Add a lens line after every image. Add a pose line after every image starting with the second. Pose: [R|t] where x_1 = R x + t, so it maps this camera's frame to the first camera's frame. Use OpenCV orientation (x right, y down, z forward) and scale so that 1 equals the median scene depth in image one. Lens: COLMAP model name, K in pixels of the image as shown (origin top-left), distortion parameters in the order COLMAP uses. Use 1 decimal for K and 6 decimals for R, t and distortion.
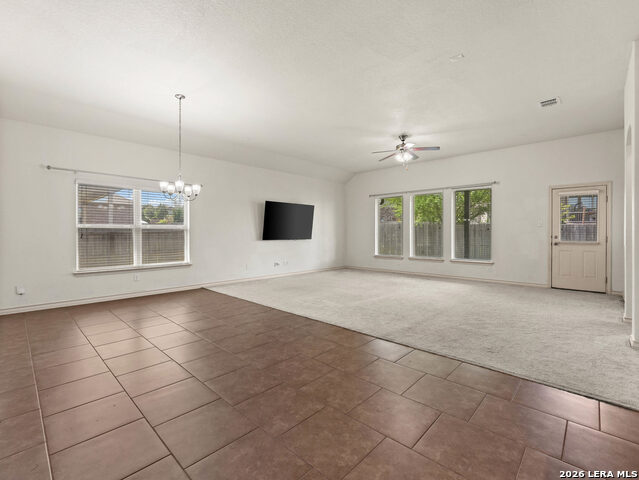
lens RADIAL K [[294.7, 0, 319.3], [0, 294.7, 236.9], [0, 0, 1]] dist [-0.004077, -0.000281]
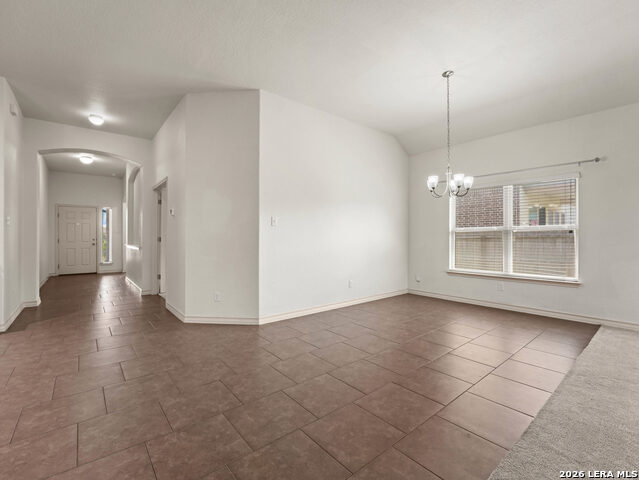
lens RADIAL K [[294.7, 0, 319.9], [0, 294.7, 238.6], [0, 0, 1]] dist [-0.004077, -0.000281]
pose [[-0.131767, 0.007401, -0.991253, 0.369444], [-0.005176, 0.999953, 0.008154, -0.011509], [0.991267, 0.006205, -0.131722, 0.673186]]
